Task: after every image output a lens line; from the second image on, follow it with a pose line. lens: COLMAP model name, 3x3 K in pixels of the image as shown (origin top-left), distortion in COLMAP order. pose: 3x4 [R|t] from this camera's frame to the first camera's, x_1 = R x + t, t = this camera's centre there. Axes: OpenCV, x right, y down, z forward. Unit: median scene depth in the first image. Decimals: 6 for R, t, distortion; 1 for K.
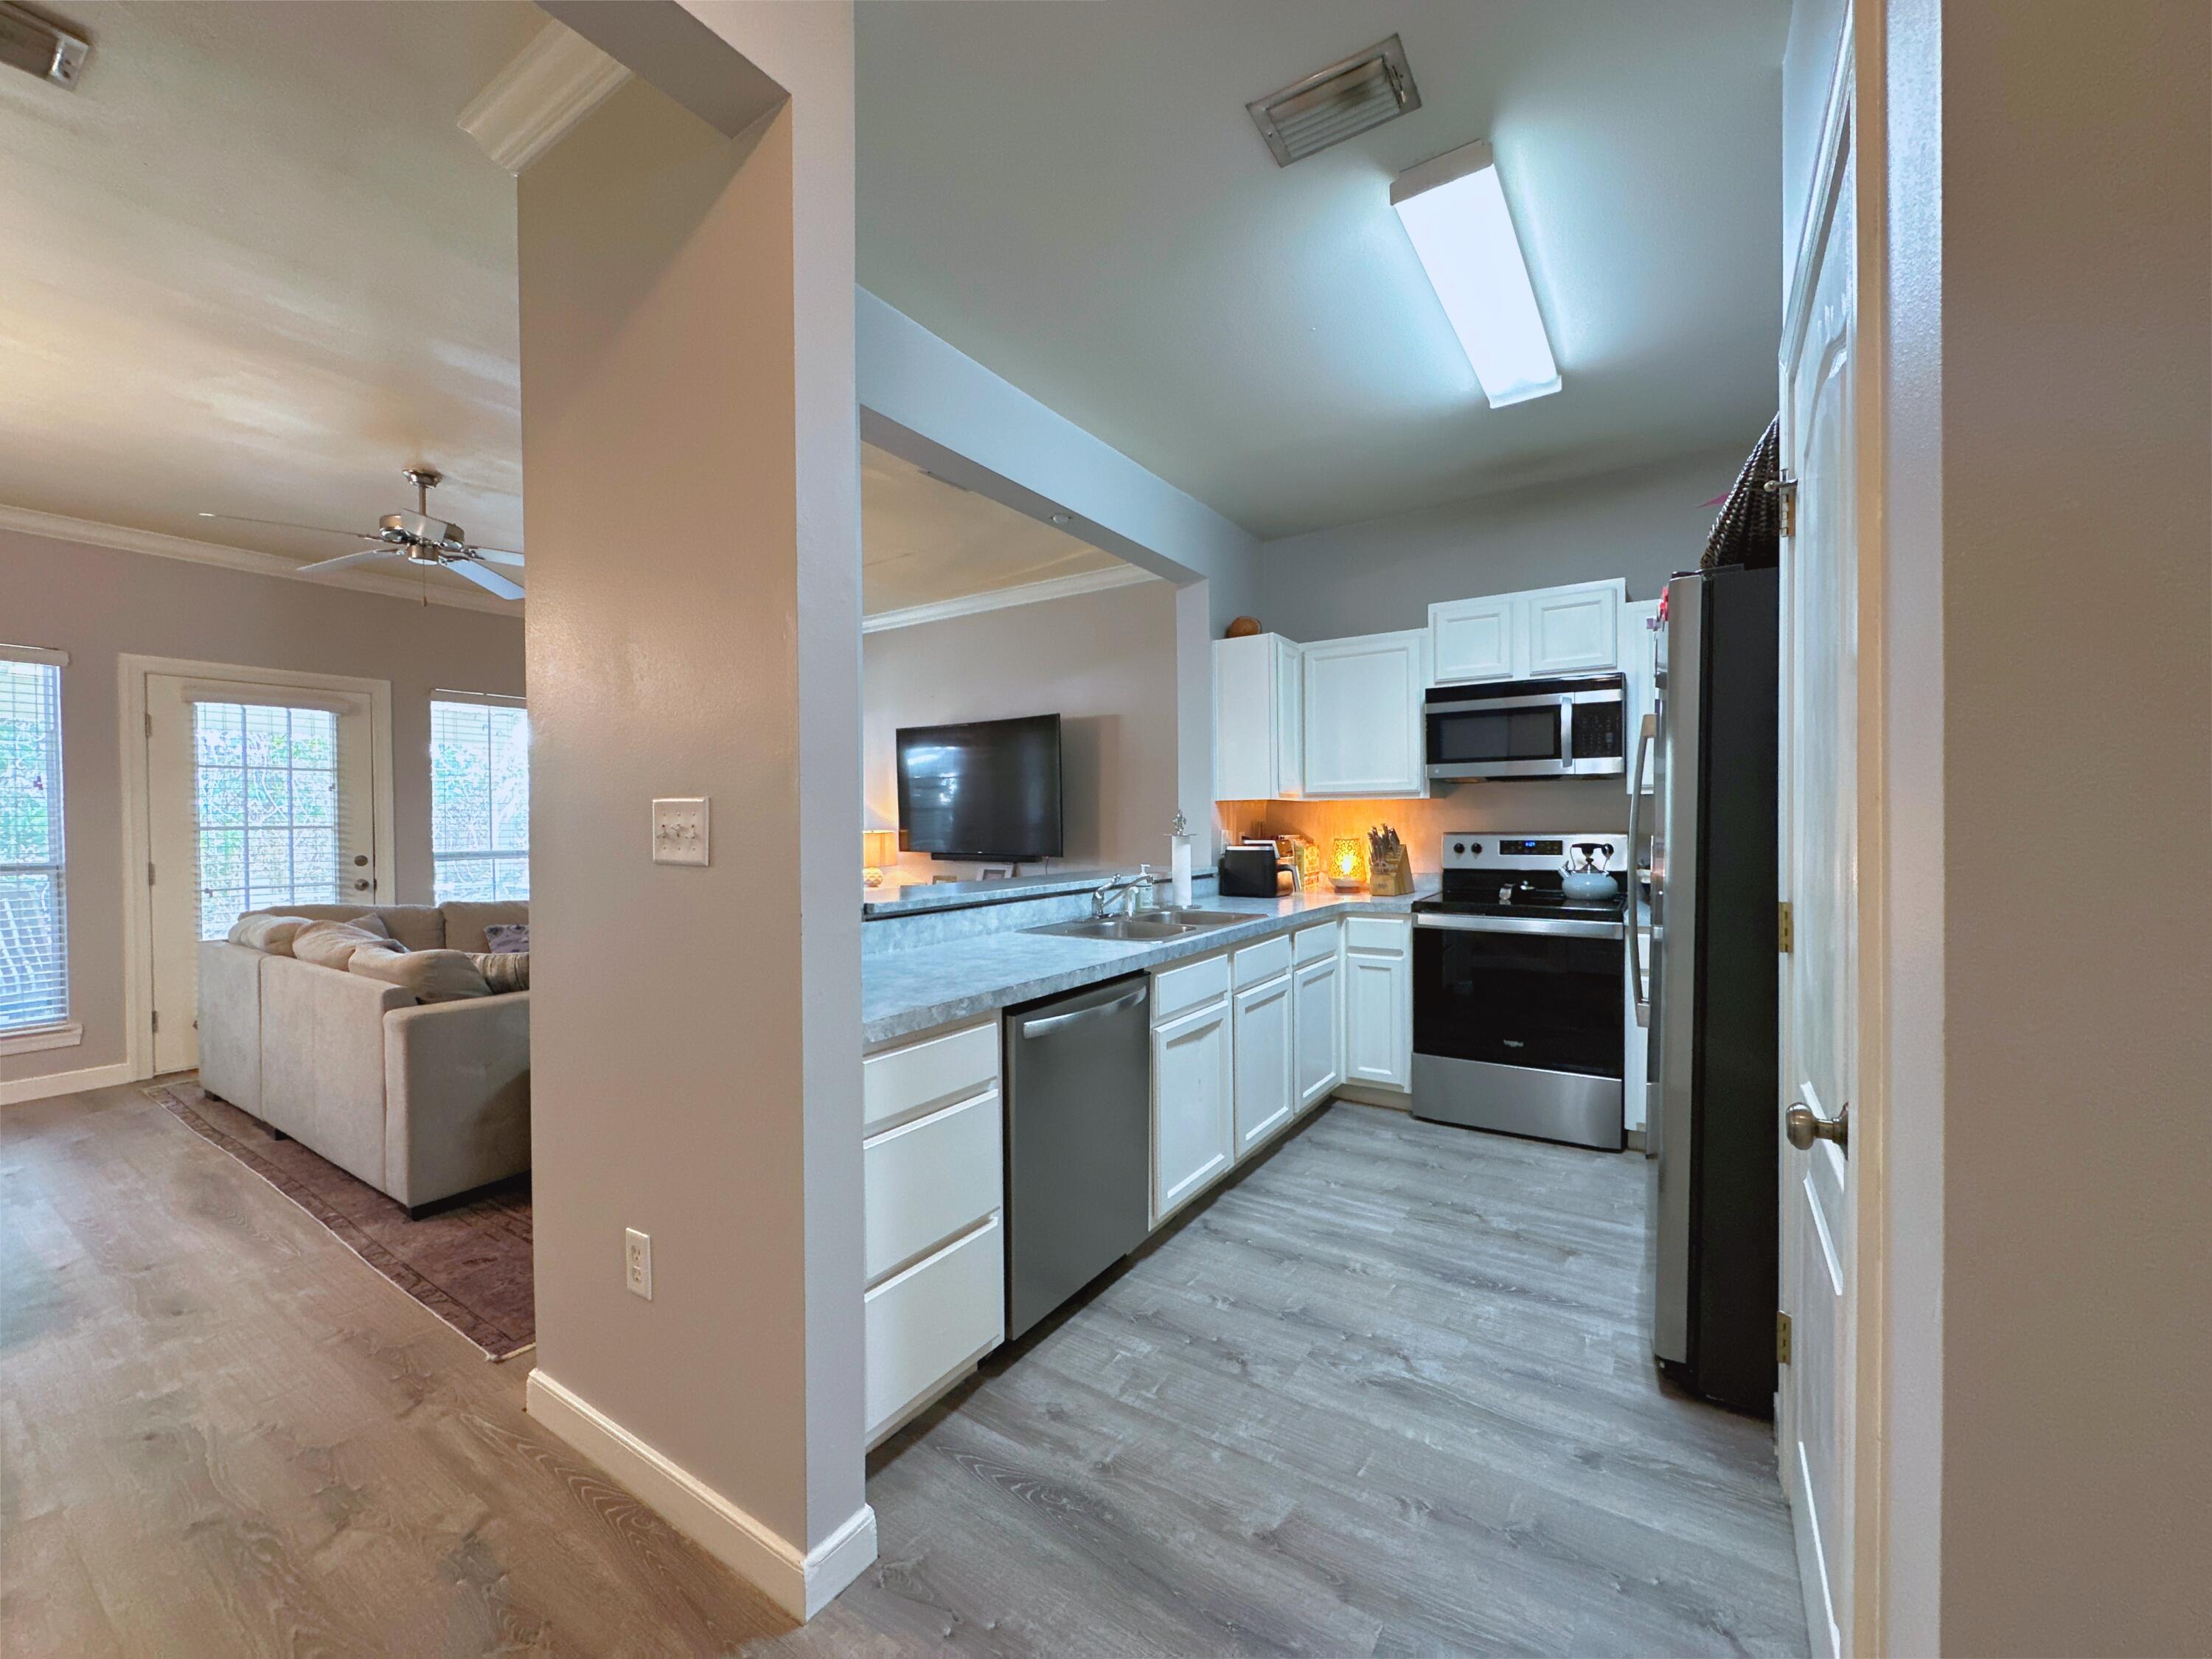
lens RADIAL K [[884.6, 0, 1104.4], [0, 884.6, 828.3], [0, 0, 1]] dist [-0.003222, 0.000069]
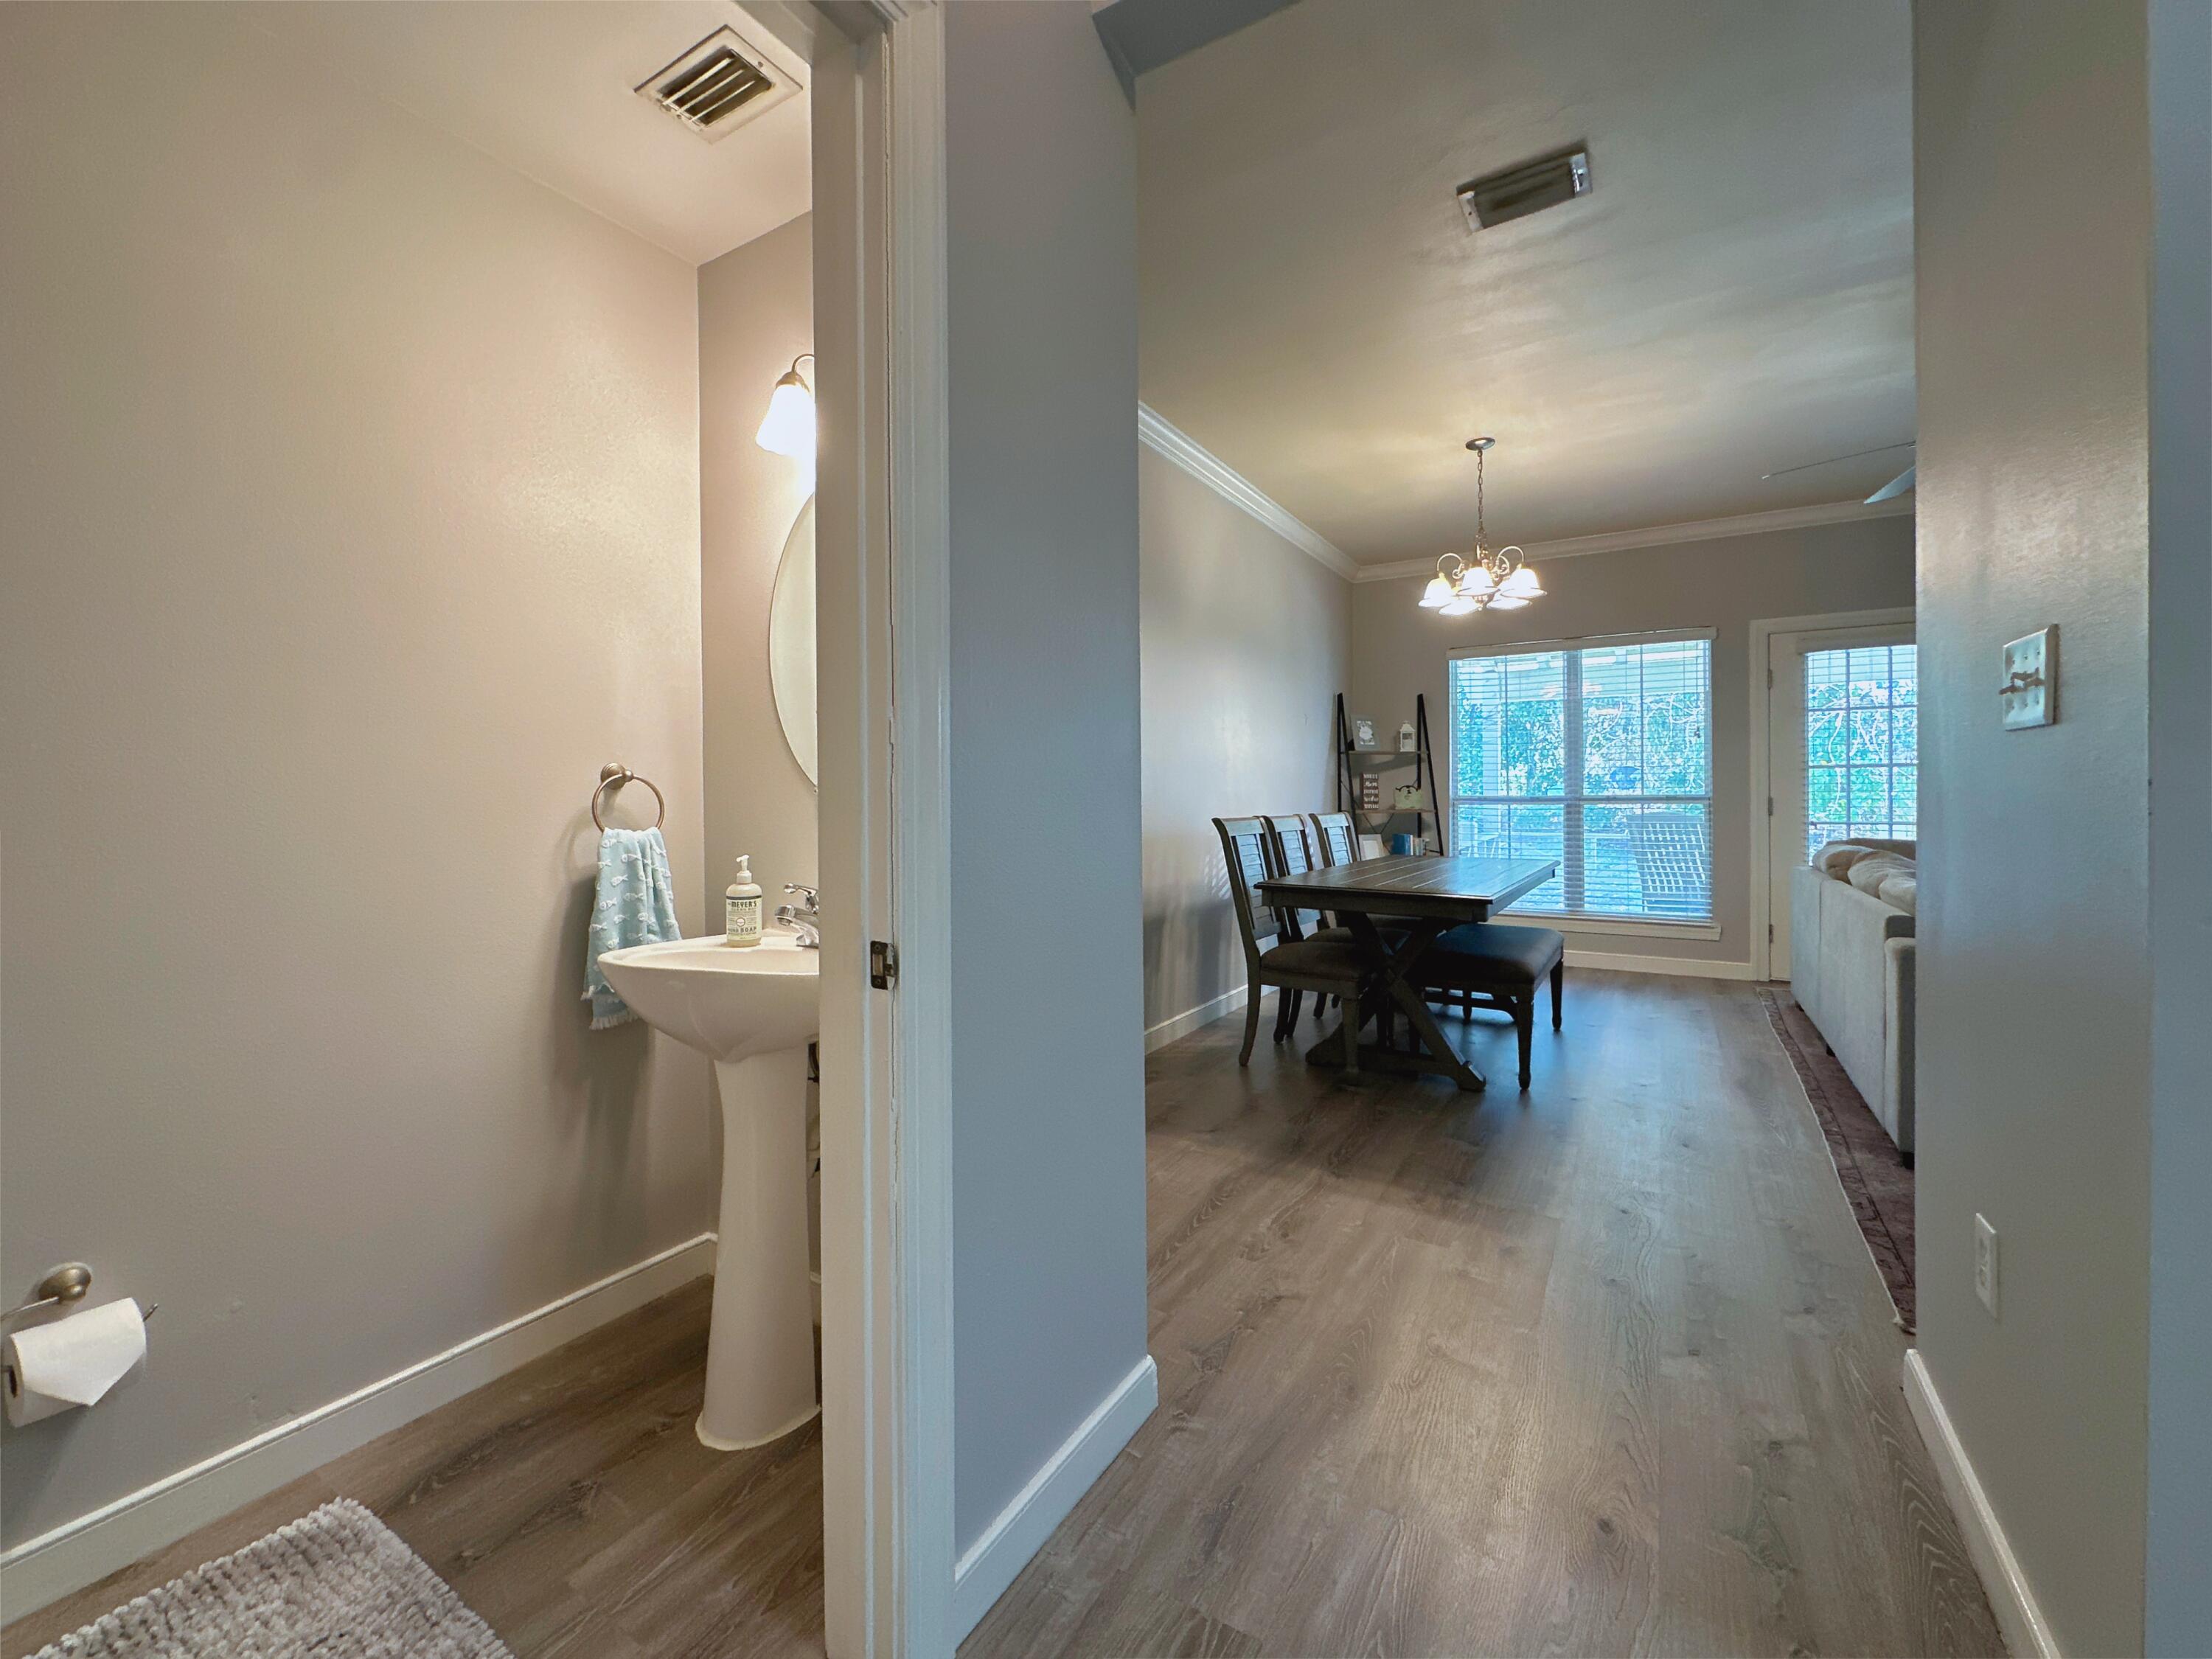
lens RADIAL K [[896.2, 0, 1101.7], [0, 896.2, 815.7], [0, 0, 1]] dist [-0.005075, -0.000038]
pose [[0.032290, 0.029571, -0.999041, 0.090274], [-0.002928, 0.999561, 0.029492, 0.040840], [0.999474, 0.001973, 0.032362, 0.101282]]
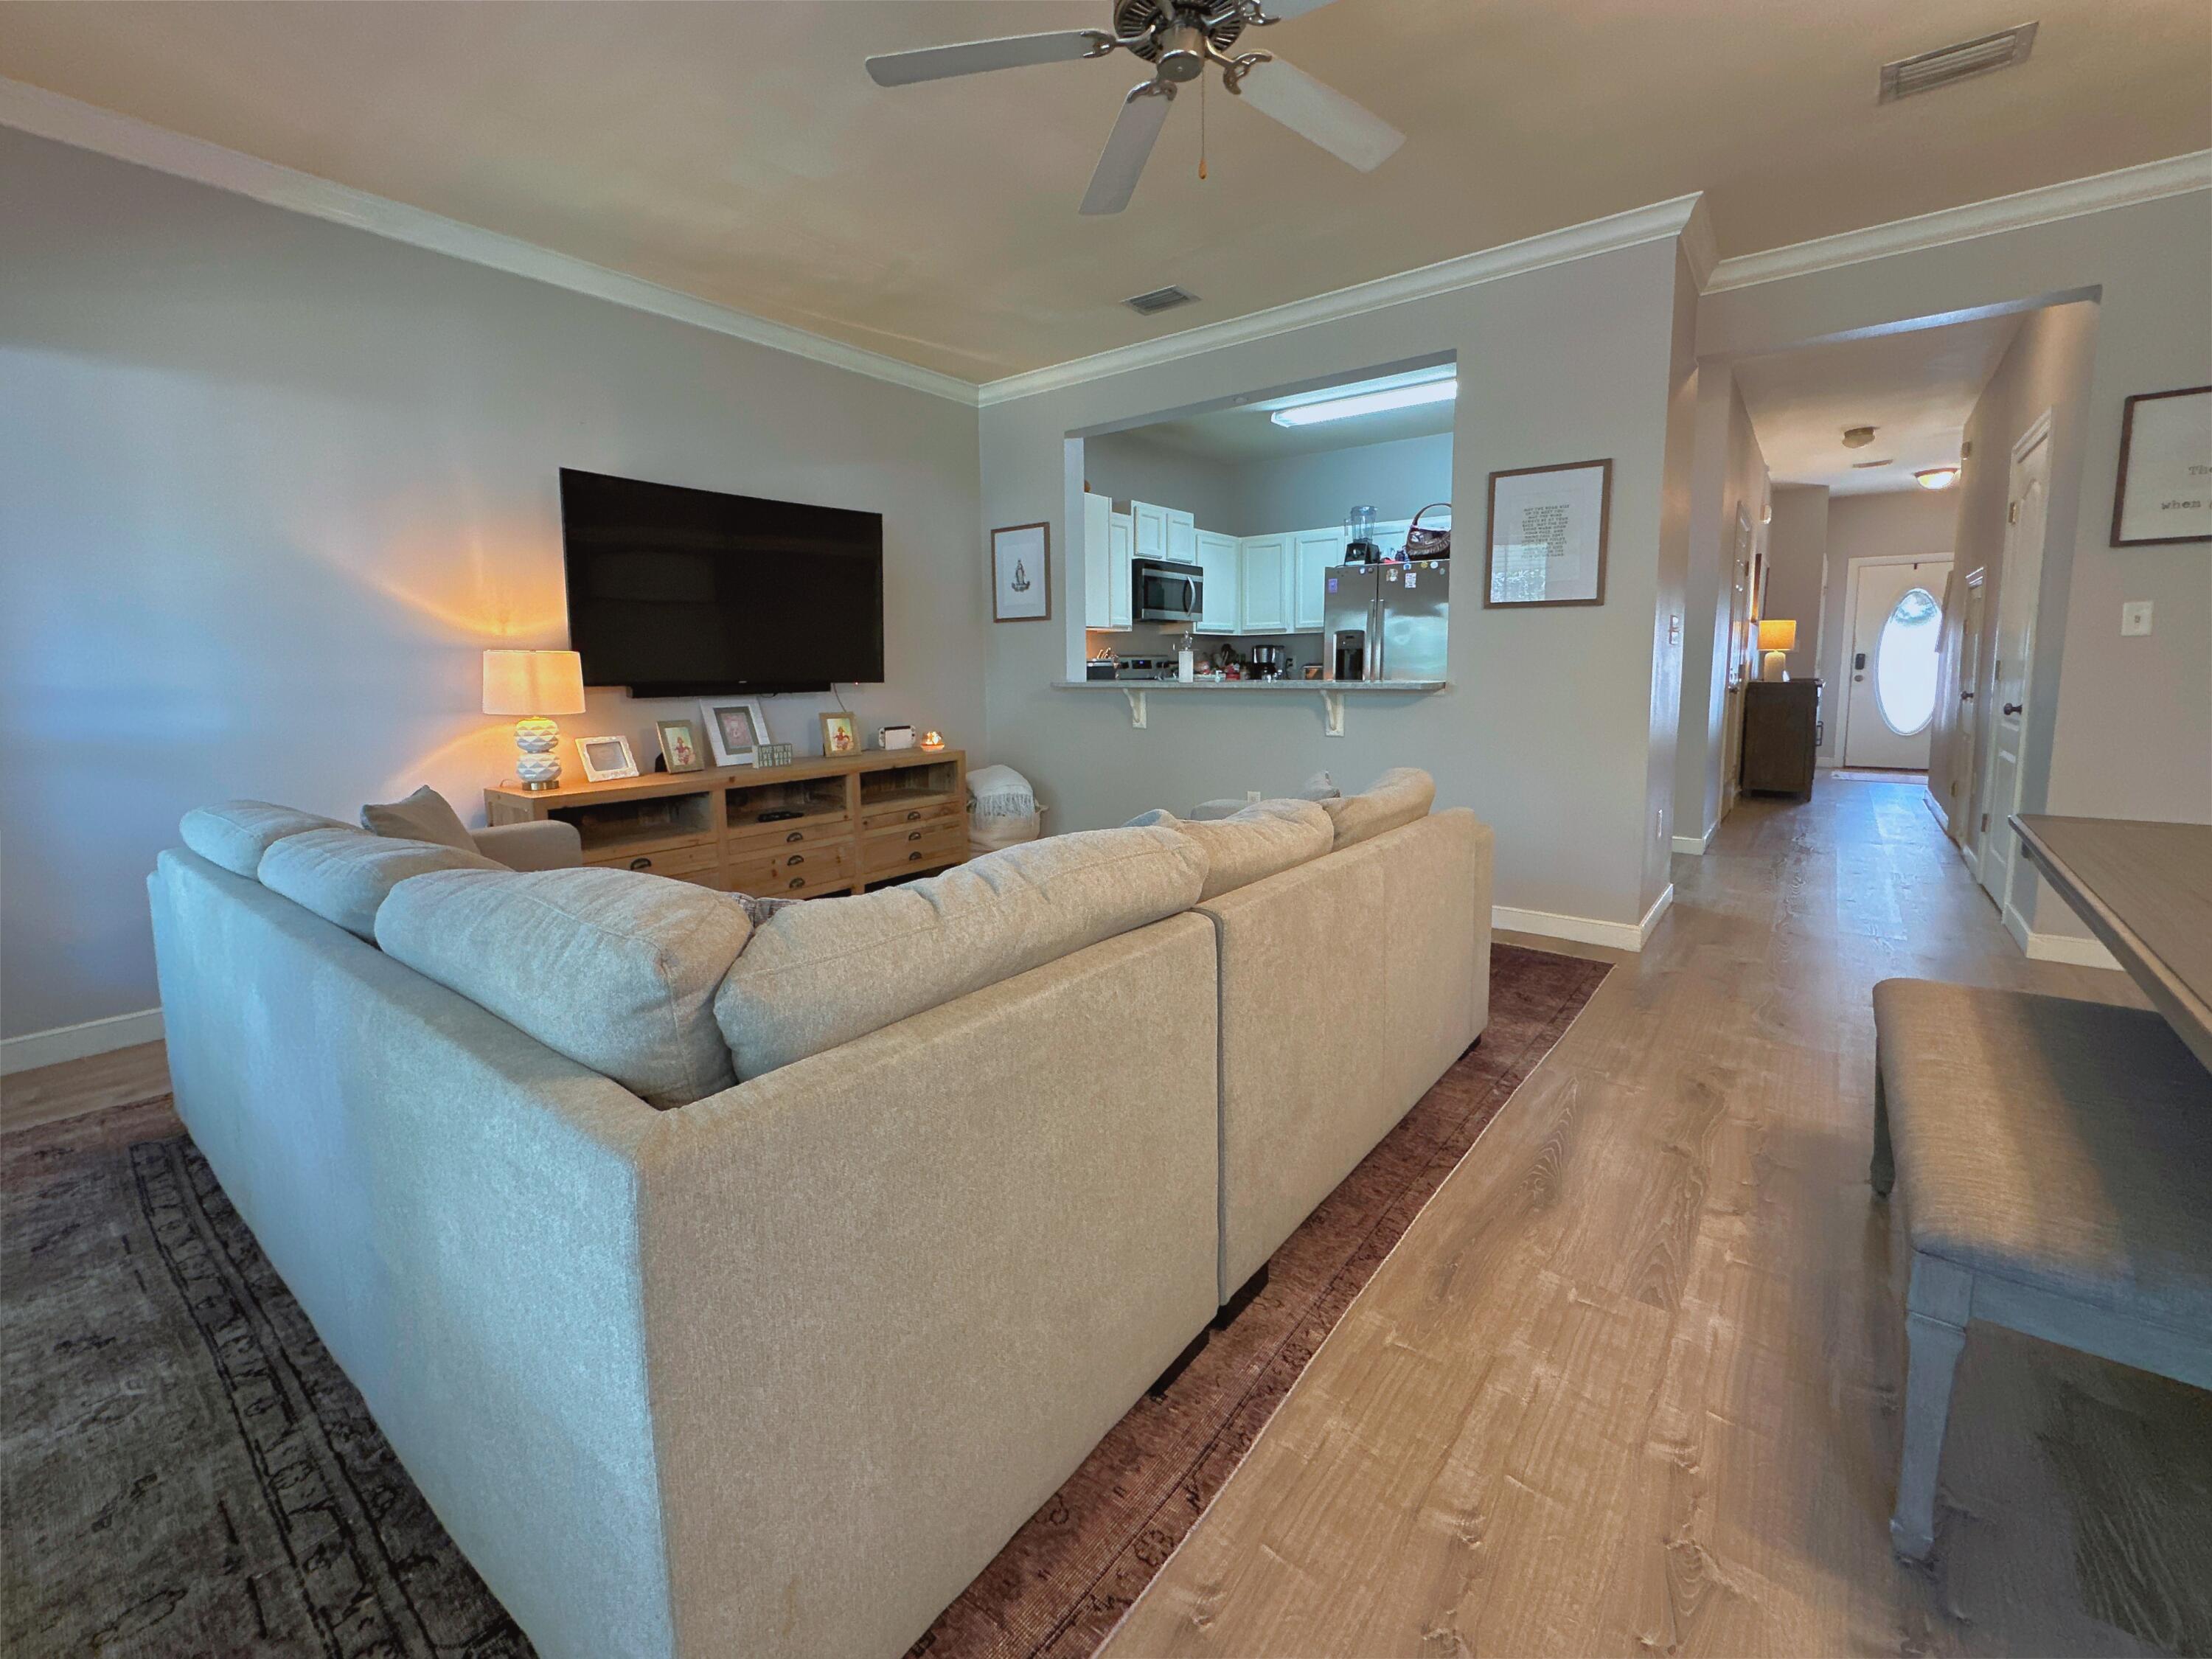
lens RADIAL K [[933.0, 0, 1102.7], [0, 933.0, 768.7], [0, 0, 1]] dist [-0.002728, -0.000163]
pose [[0.076664, -0.103230, 0.991699, -1.405119], [0.017801, 0.994609, 0.102157, 0.040494], [-0.996898, 0.009822, 0.078088, 1.053520]]
